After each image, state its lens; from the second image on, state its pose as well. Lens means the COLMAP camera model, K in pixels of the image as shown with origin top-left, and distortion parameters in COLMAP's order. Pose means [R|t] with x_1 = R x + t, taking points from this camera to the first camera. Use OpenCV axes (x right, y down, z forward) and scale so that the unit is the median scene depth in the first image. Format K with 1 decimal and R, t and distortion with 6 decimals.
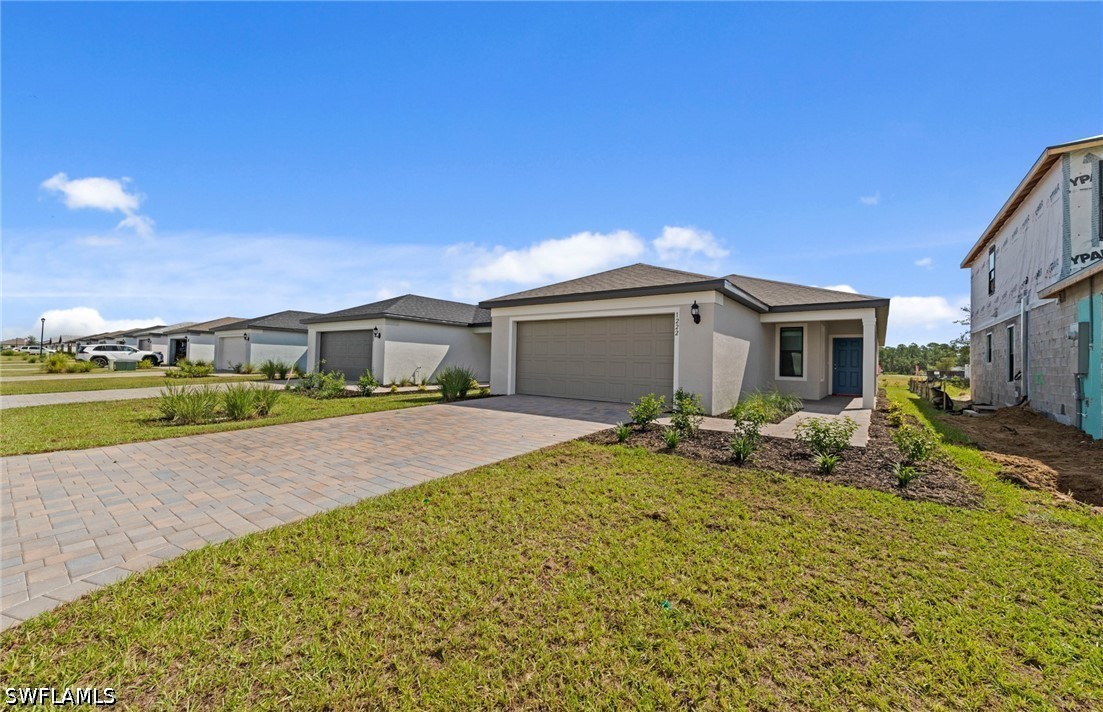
lens RADIAL K [[417.8, 0, 544.7], [0, 417.8, 364.0], [0, 0, 1]] dist [0.001513, 0.000053]
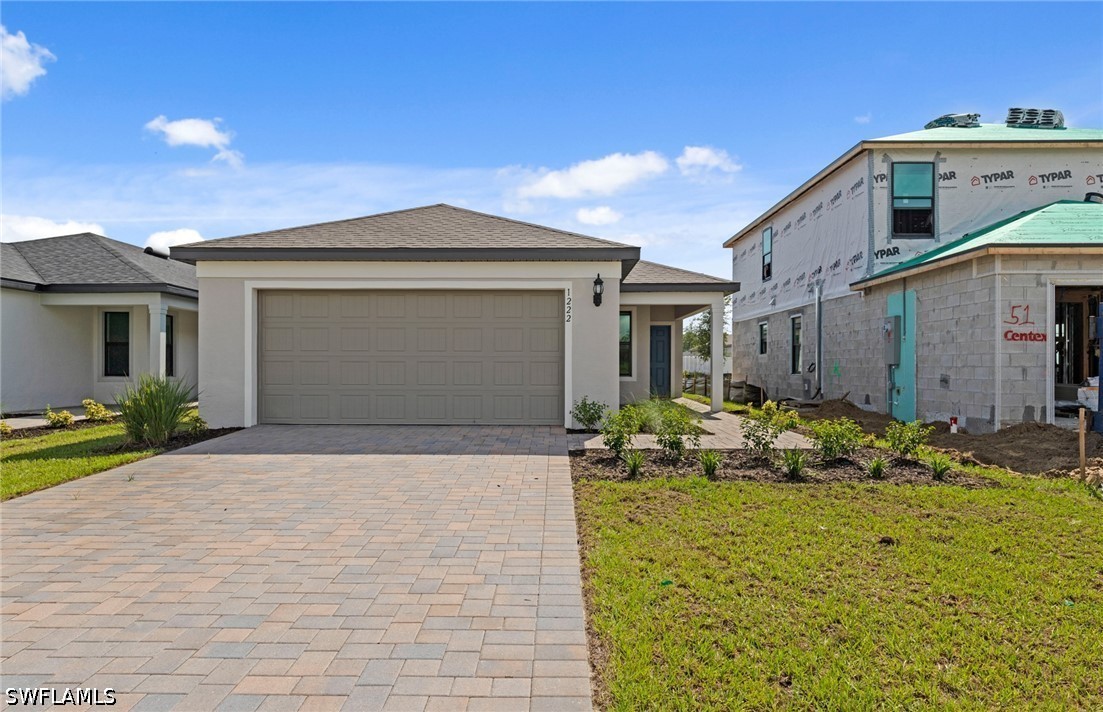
lens RADIAL K [[684.7, 0, 549.6], [0, 684.7, 377.6], [0, 0, 1]] dist [0.004172, 0.000576]
pose [[0.810541, -0.032601, 0.584774, -0.364779], [0.018861, 0.999385, 0.029573, -0.009372], [-0.585378, -0.012941, 0.810657, 0.087744]]
